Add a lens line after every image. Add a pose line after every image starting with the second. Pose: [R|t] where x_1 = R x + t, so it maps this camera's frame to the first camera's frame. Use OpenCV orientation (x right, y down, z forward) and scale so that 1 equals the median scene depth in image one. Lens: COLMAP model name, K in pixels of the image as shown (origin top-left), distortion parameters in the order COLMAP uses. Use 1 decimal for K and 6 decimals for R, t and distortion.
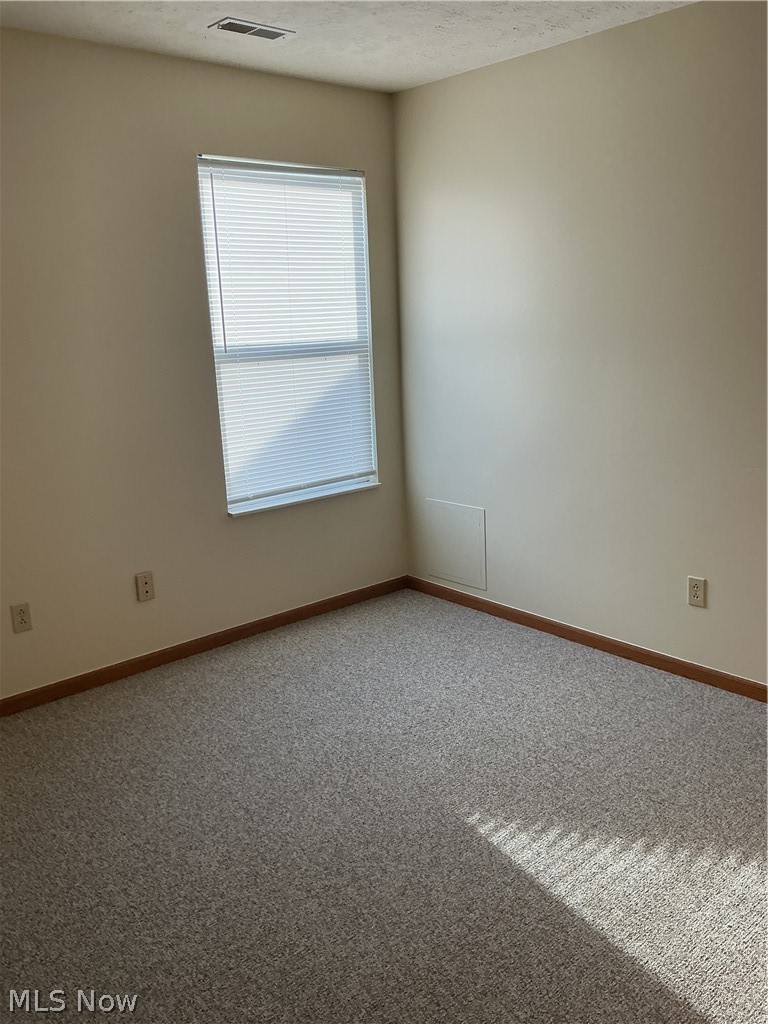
lens RADIAL K [[860.5, 0, 381.9], [0, 860.5, 518.1], [0, 0, 1]] dist [0.103101, -0.195564]
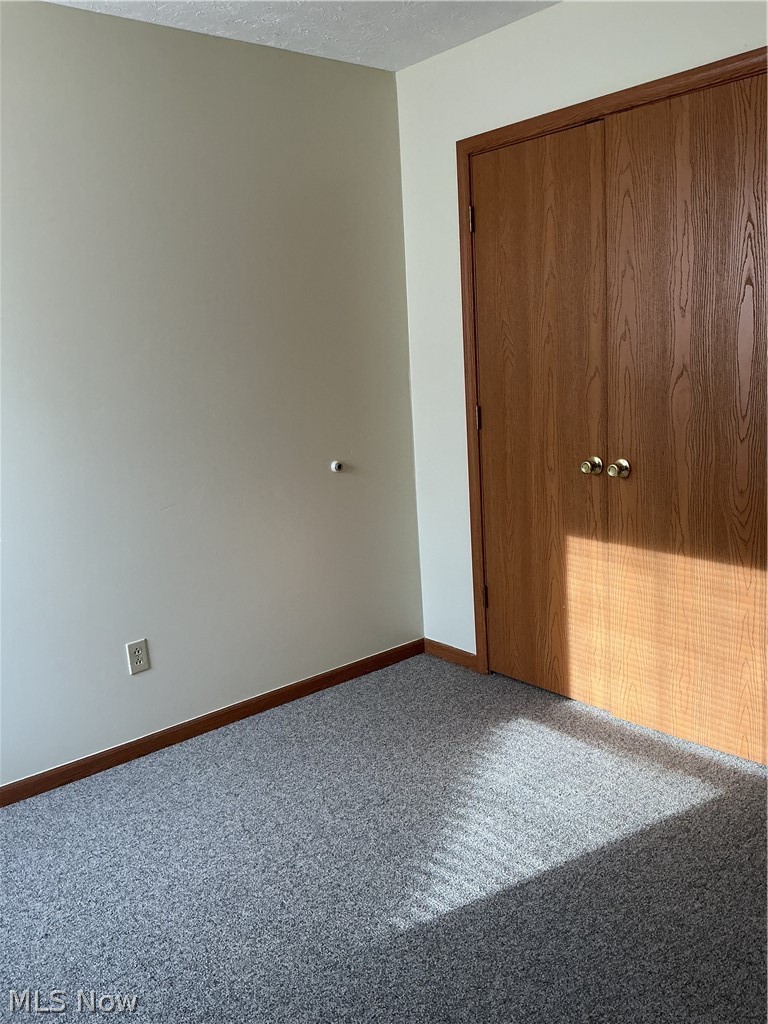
lens RADIAL K [[860.5, 0, 381.9], [0, 860.5, 518.1], [0, 0, 1]] dist [0.103101, -0.195564]
pose [[0.016629, -0.159204, 0.987106, -0.688328], [0.288437, 0.946035, 0.147721, -0.153095], [-0.957354, 0.282262, 0.061652, 0.912667]]
